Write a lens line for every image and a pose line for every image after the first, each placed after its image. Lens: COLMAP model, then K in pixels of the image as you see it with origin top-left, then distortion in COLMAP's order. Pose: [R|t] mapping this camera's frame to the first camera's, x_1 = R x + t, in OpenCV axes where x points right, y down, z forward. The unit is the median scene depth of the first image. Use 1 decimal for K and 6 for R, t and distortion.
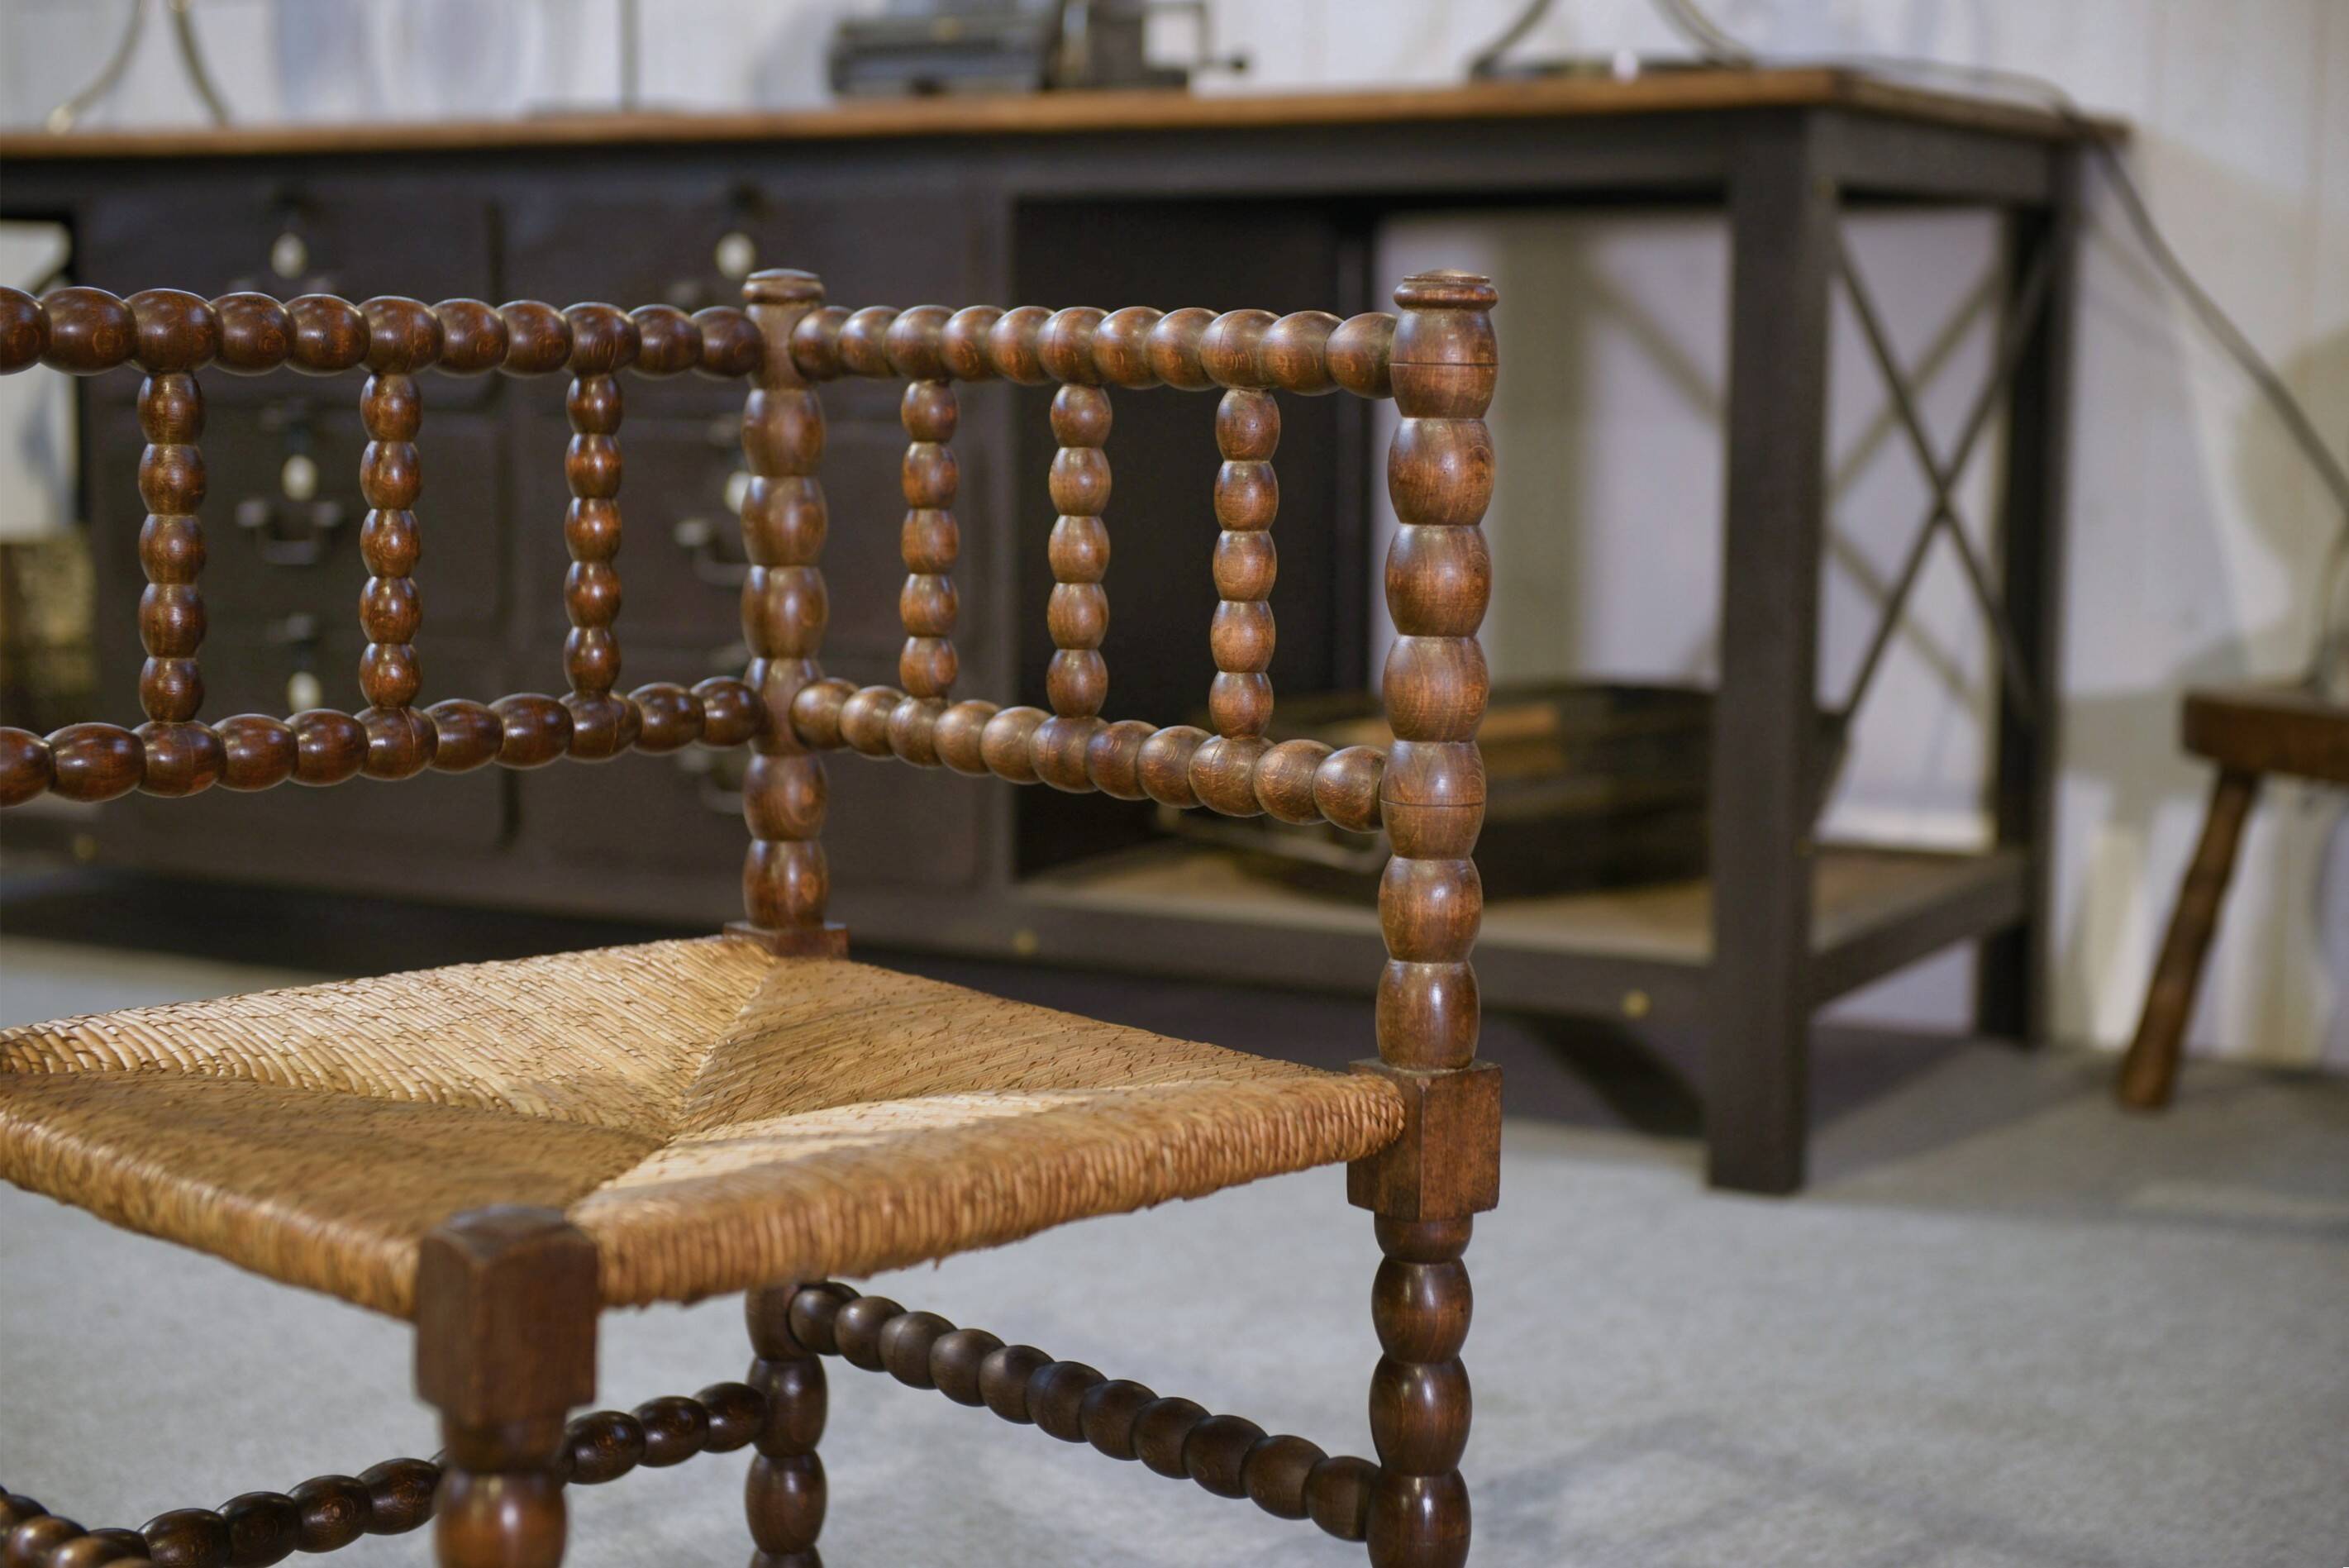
lens RADIAL K [[3633.4, 0, 1197.2], [0, 3633.4, 783.5], [0, 0, 1]] dist [0.132387, 0.000000]
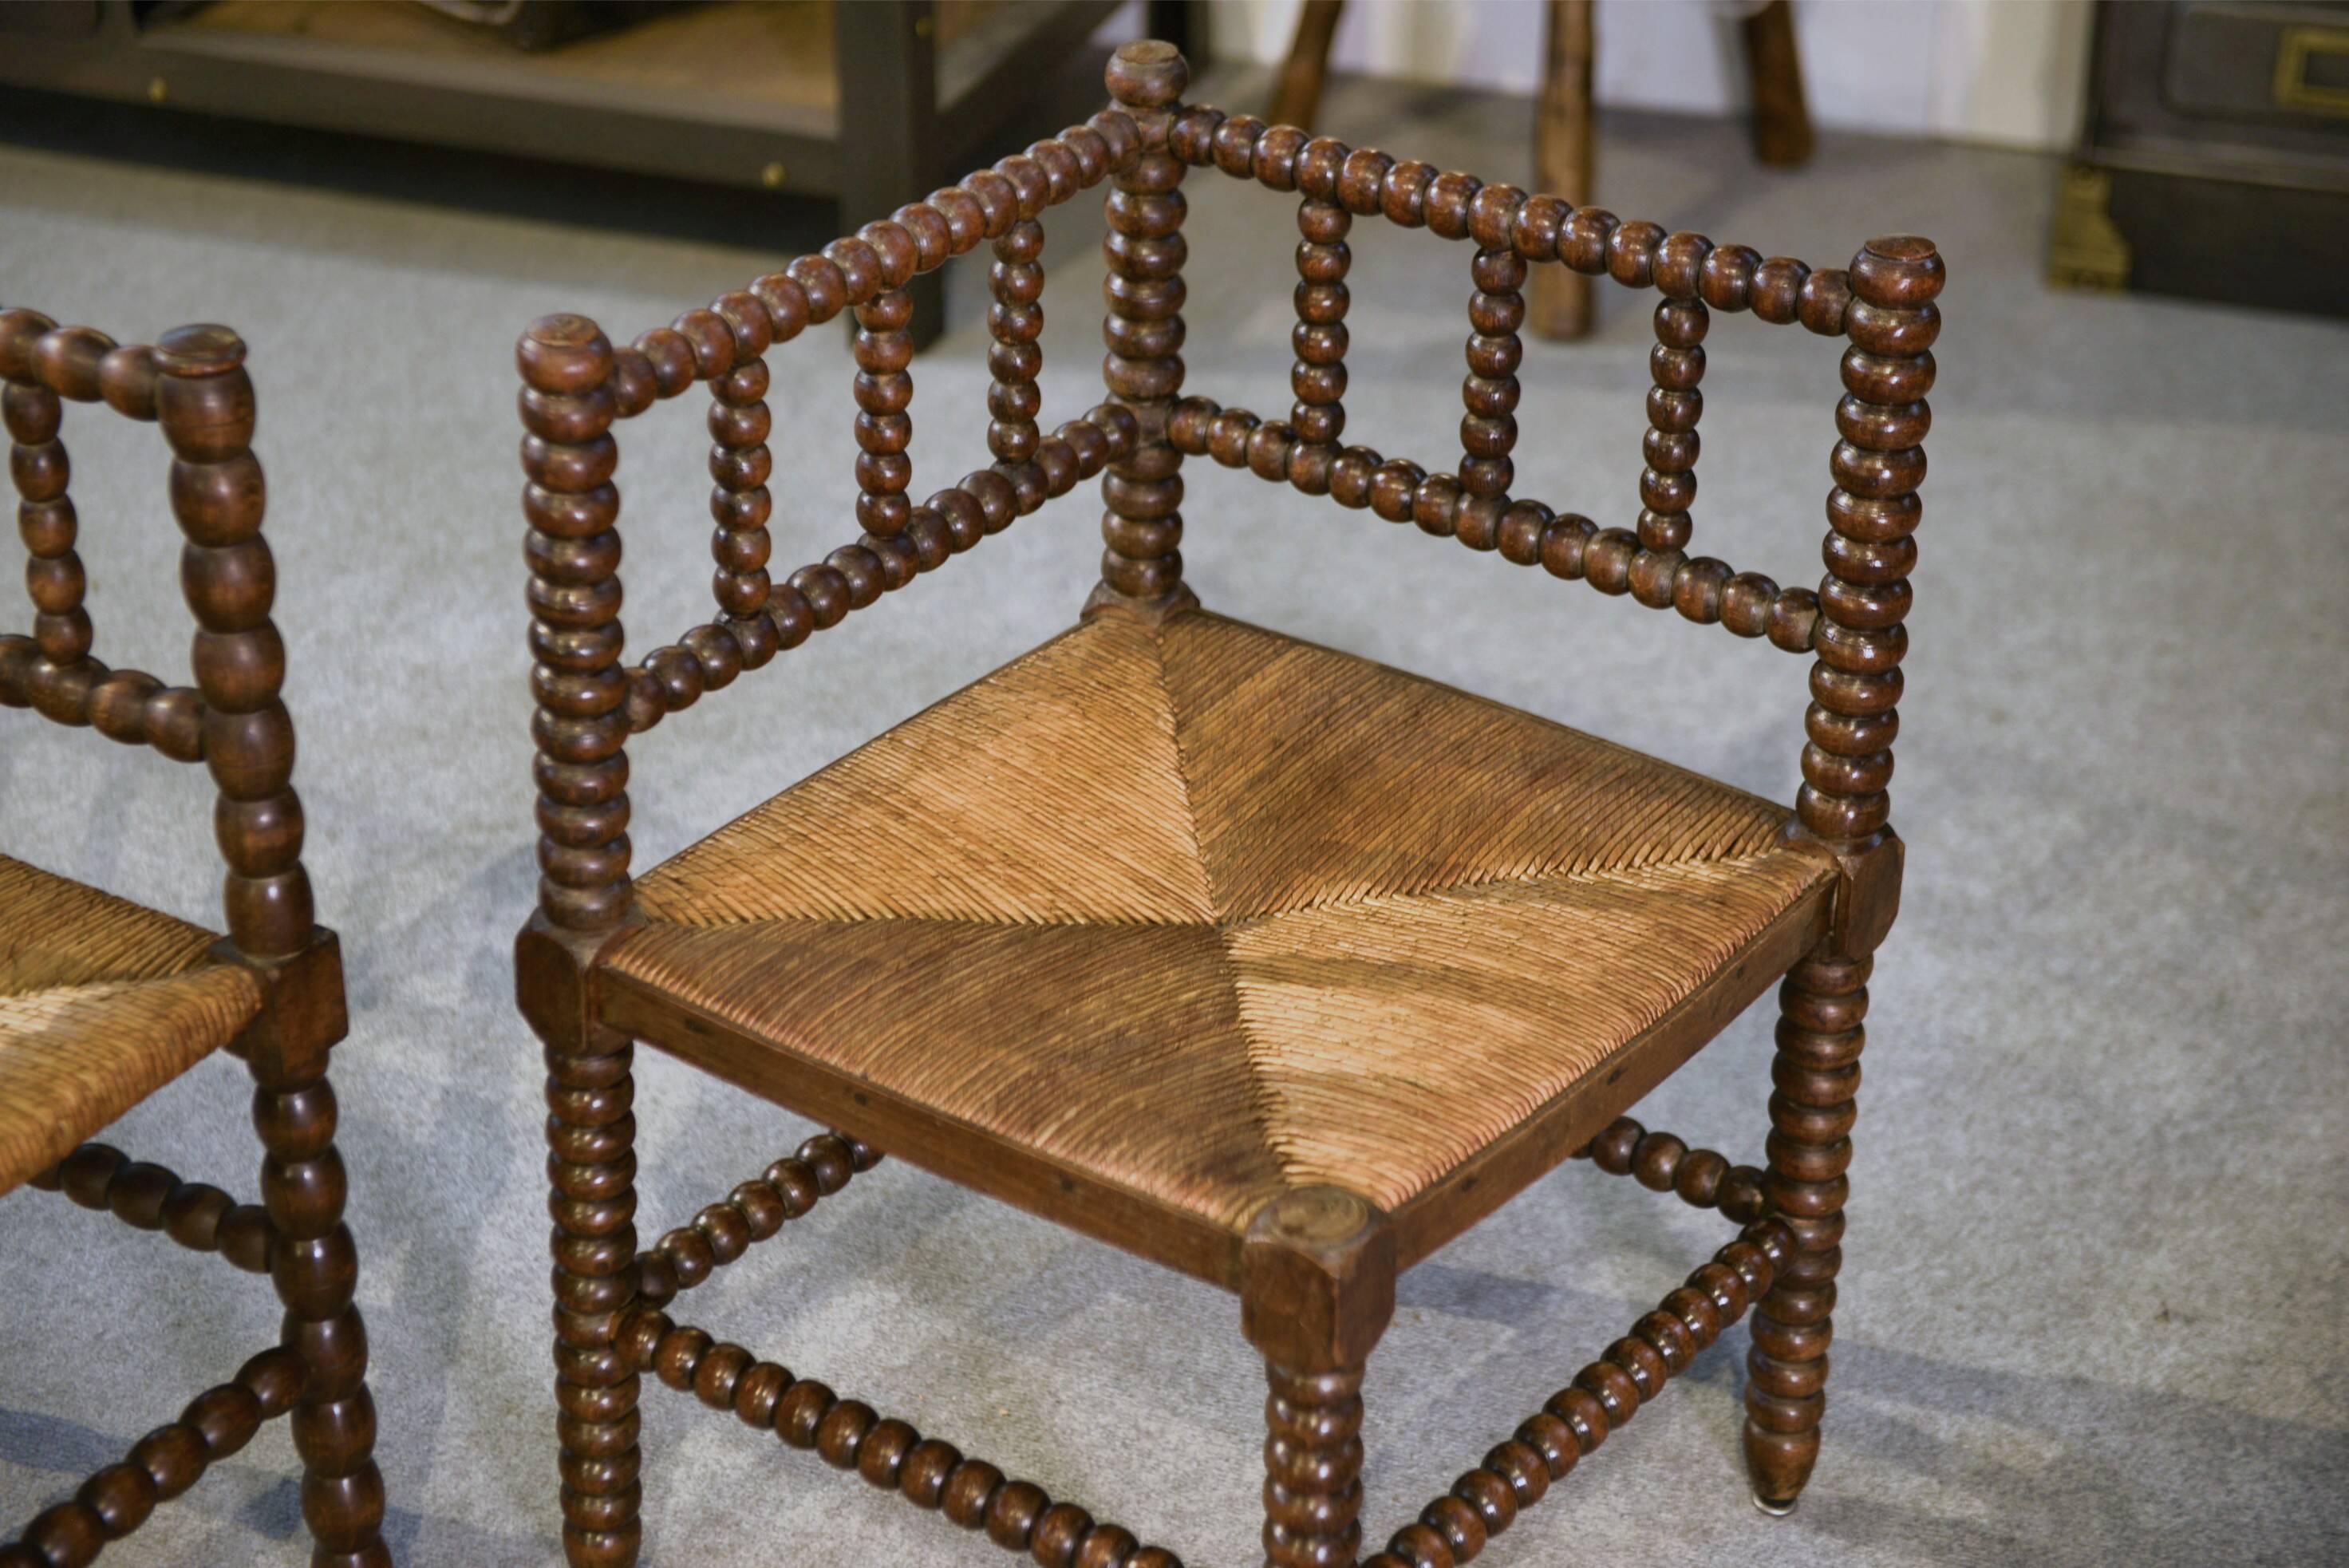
lens RADIAL K [[4108.6, 0, 1189.4], [0, 4108.6, 787.2], [0, 0, 1]] dist [0.121842, 0.000000]
pose [[0.961063, -0.145595, 0.234864, 0.038853], [0.044325, 0.920156, 0.389036, -0.466265], [-0.272753, -0.363477, 0.890781, -0.263457]]
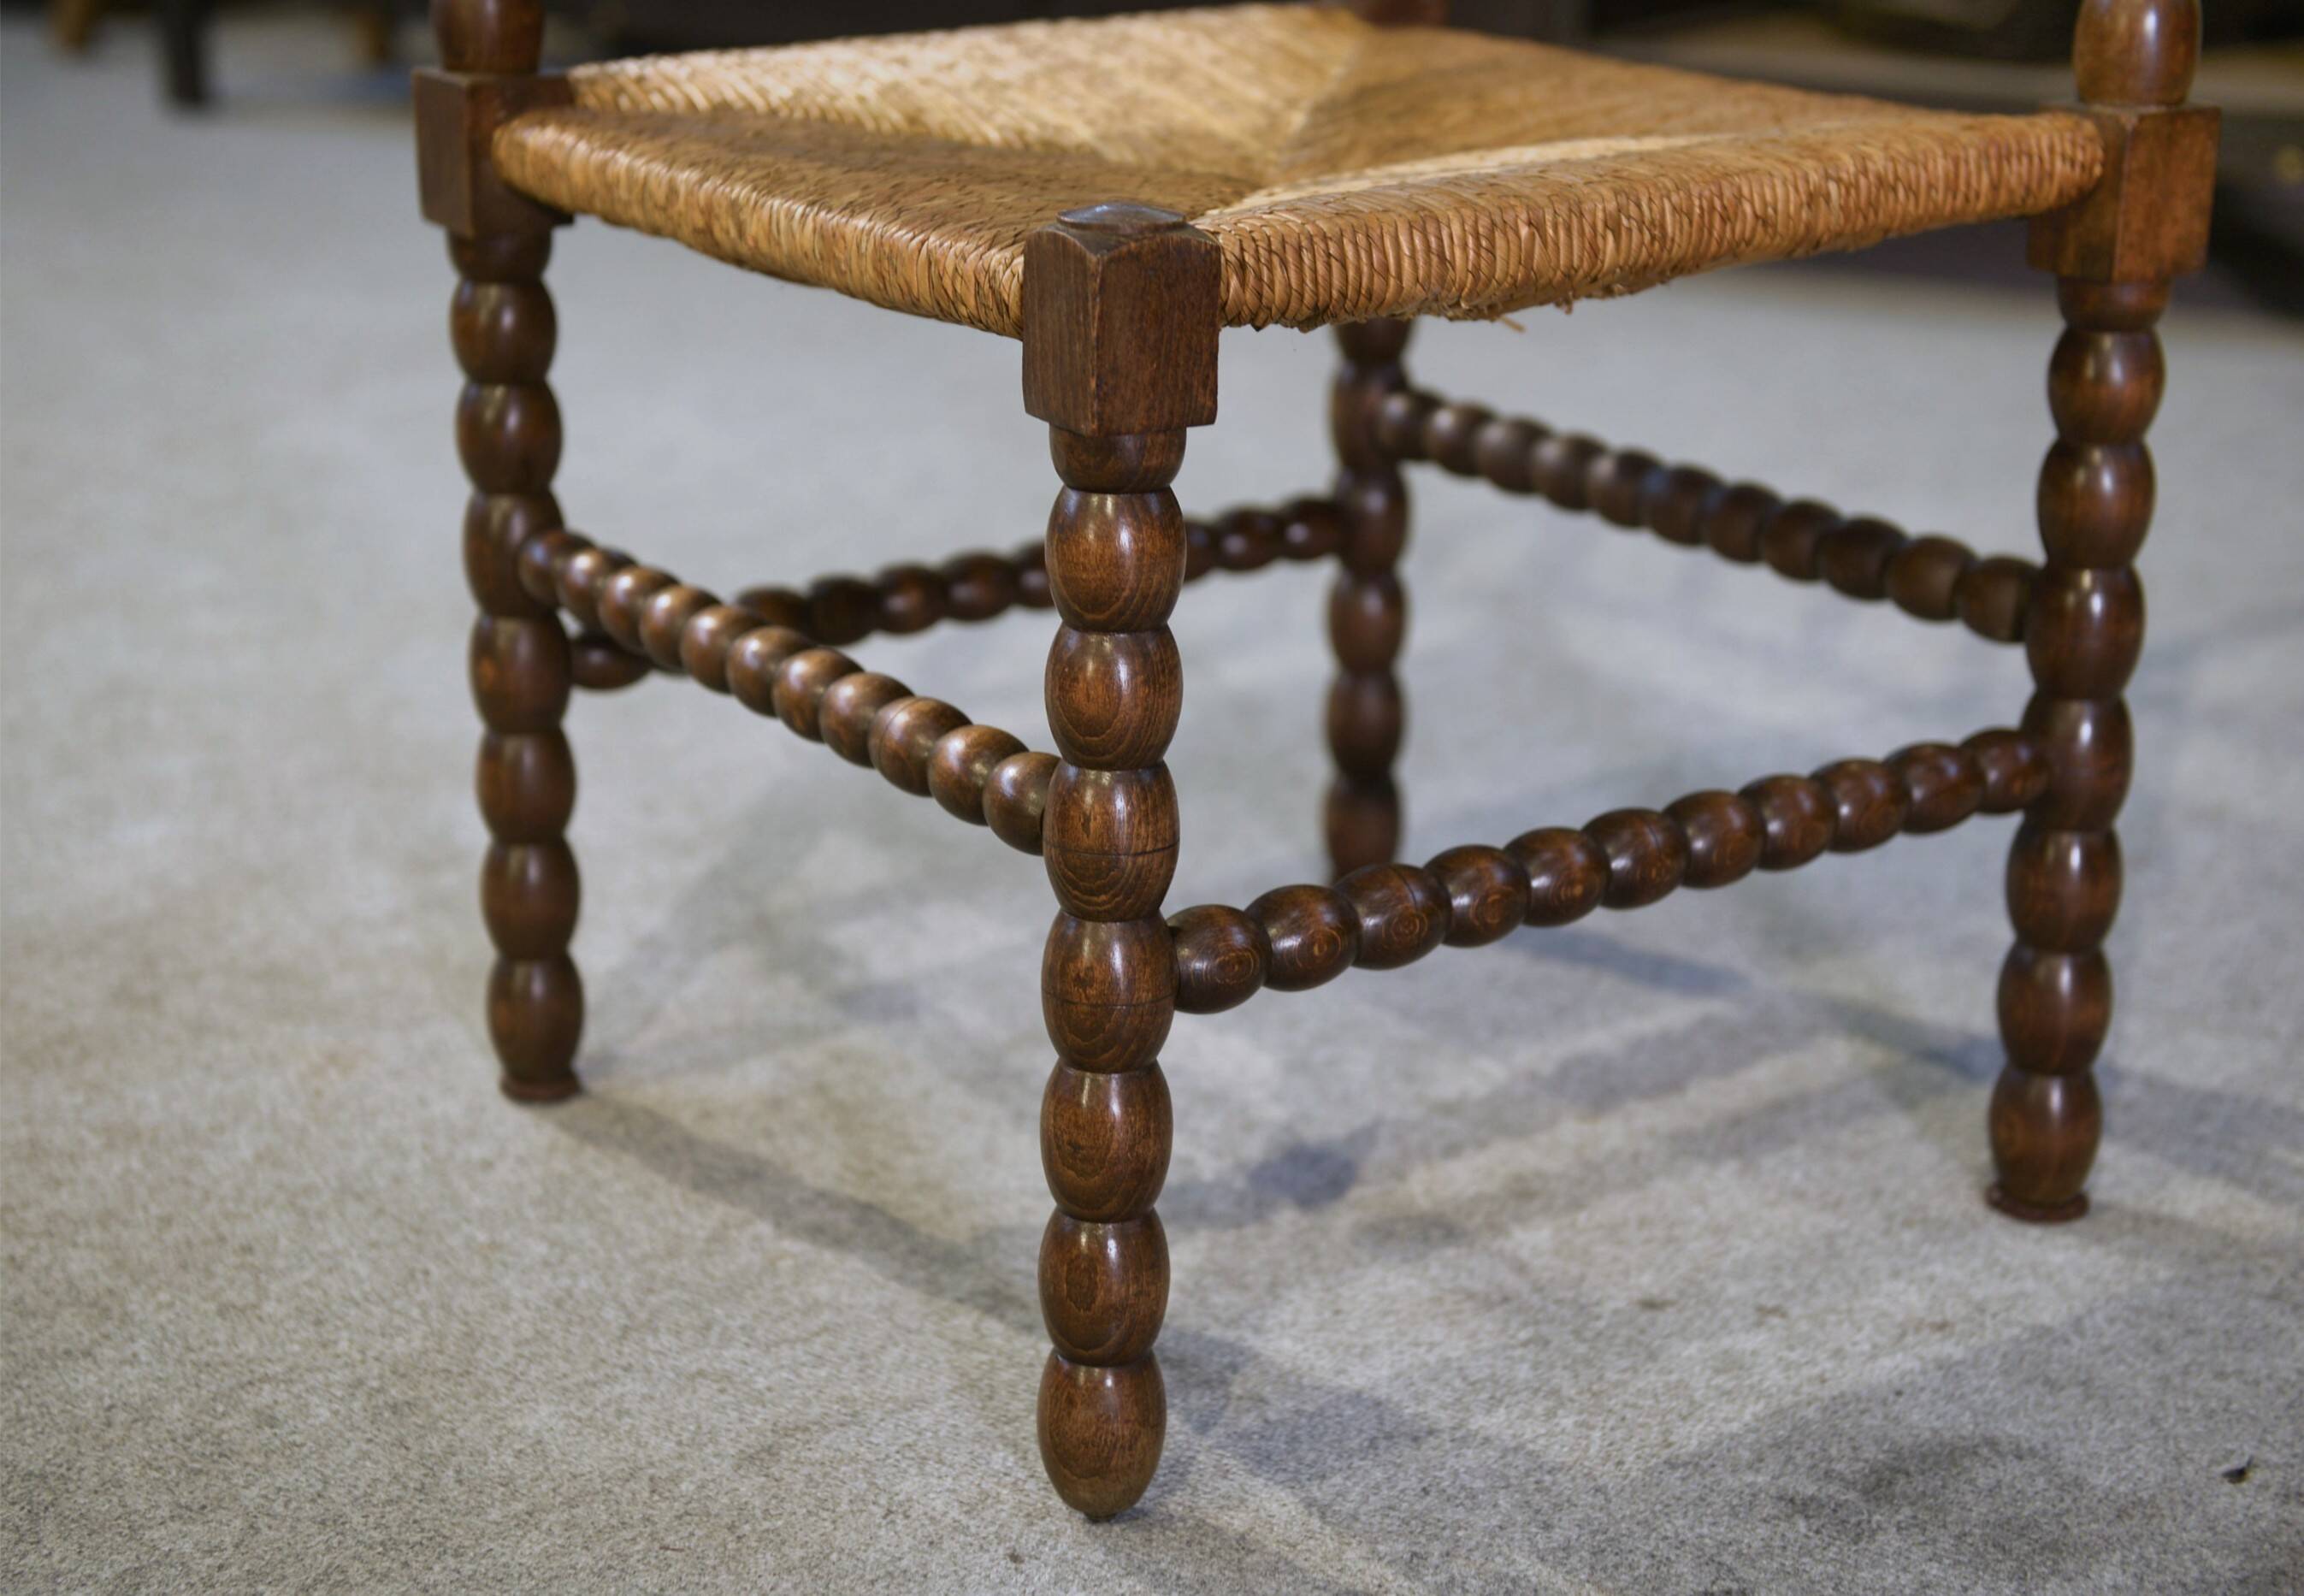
lens RADIAL K [[3753.3, 0, 1075.7], [0, 3753.3, 823.1], [0, 0, 1]] dist [0.110521, 0.000000]
pose [[0.986076, 0.034248, -0.162728, -0.031190], [-0.000421, 0.979073, 0.203509, 0.058302], [0.166293, -0.200607, 0.965455, 0.040454]]
